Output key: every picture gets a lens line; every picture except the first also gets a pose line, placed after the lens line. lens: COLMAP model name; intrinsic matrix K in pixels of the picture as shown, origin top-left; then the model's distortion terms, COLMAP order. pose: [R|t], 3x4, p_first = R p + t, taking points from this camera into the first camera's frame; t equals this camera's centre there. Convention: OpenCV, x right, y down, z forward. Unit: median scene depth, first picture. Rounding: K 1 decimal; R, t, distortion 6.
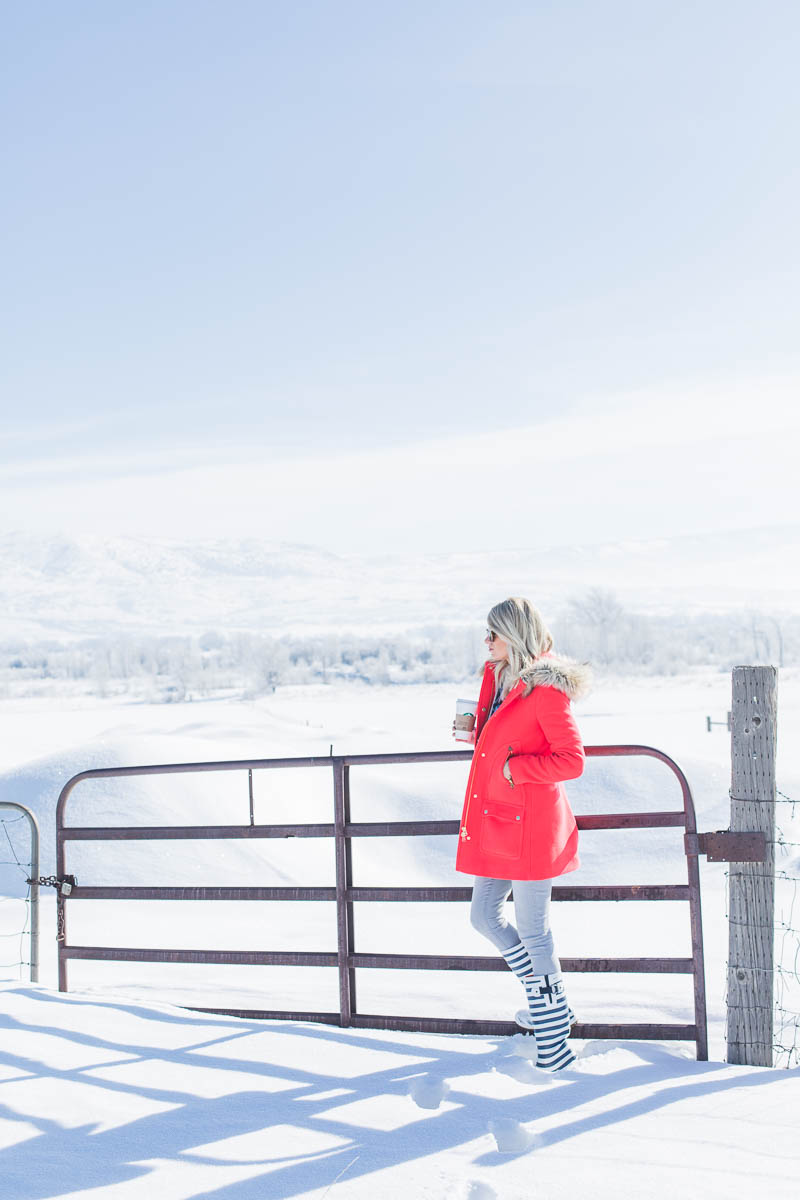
lens RADIAL K [[1731.7, 0, 395.6], [0, 1731.7, 581.7], [0, 0, 1]] dist [0.003335, -0.074138]
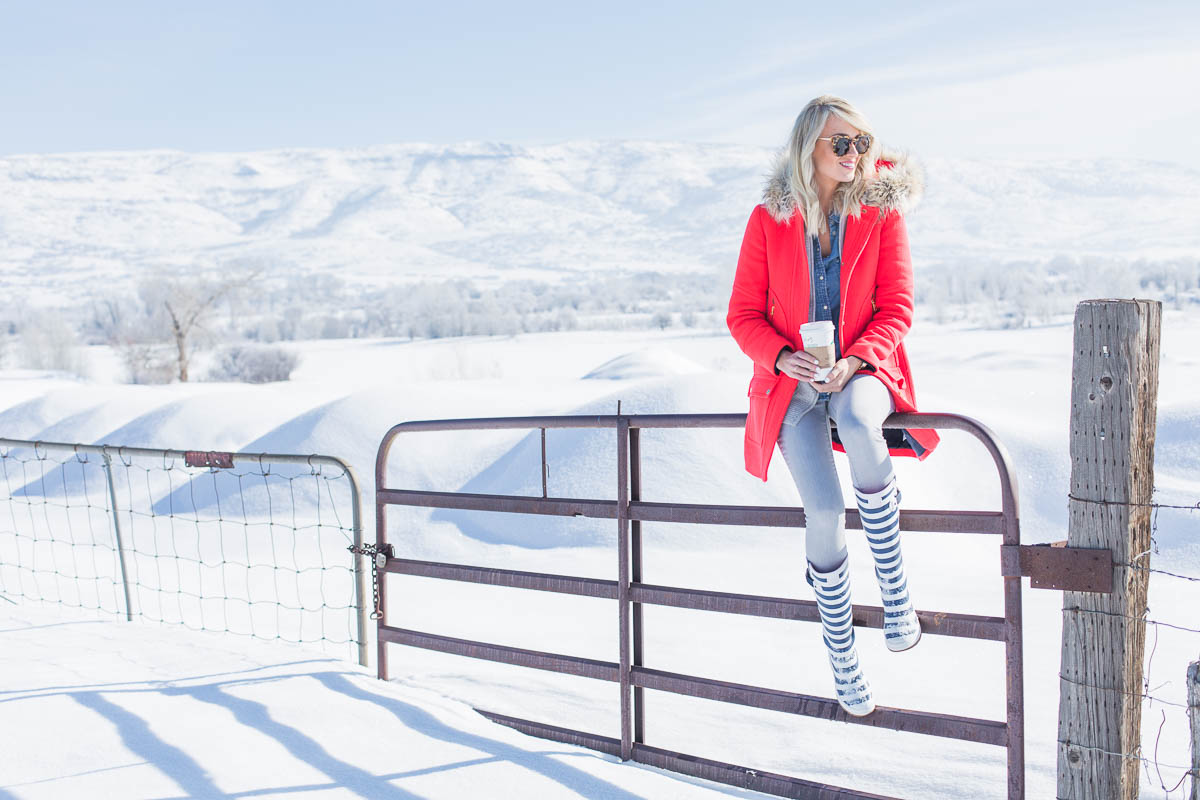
lens RADIAL K [[1731.7, 0, 601.8], [0, 1731.7, 381.5], [0, 0, 1]] dist [0.003335, -0.074138]
pose [[0.932899, 0.015626, -0.359799, 0.229578], [0.020614, 0.995103, 0.096665, 0.010341], [0.359548, -0.097596, 0.928009, 0.272372]]
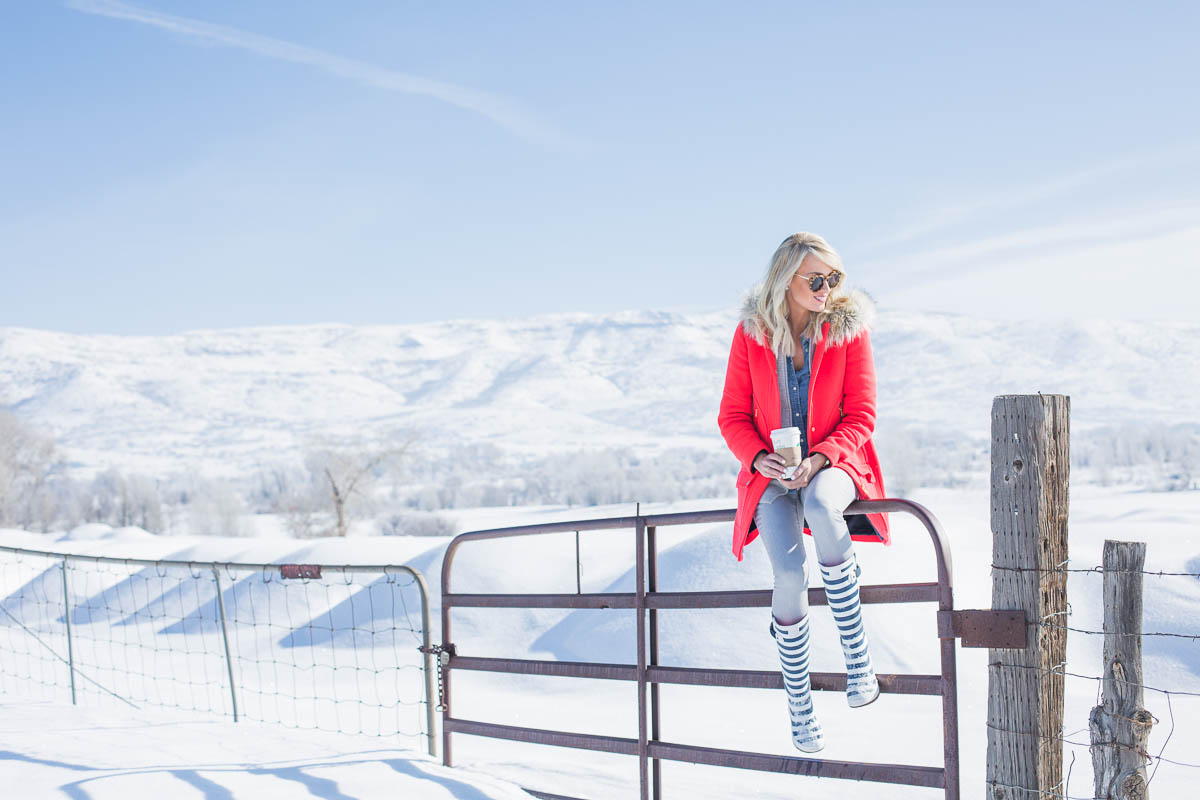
lens RADIAL K [[1745.6, 0, 602.4], [0, 1745.6, 381.2], [0, 0, 1]] dist [-0.129428, 0.069958]
pose [[0.895717, -0.030665, -0.443566, 0.330948], [0.033001, 0.999452, -0.002454, 0.033761], [0.443398, -0.012440, 0.896239, 0.201681]]
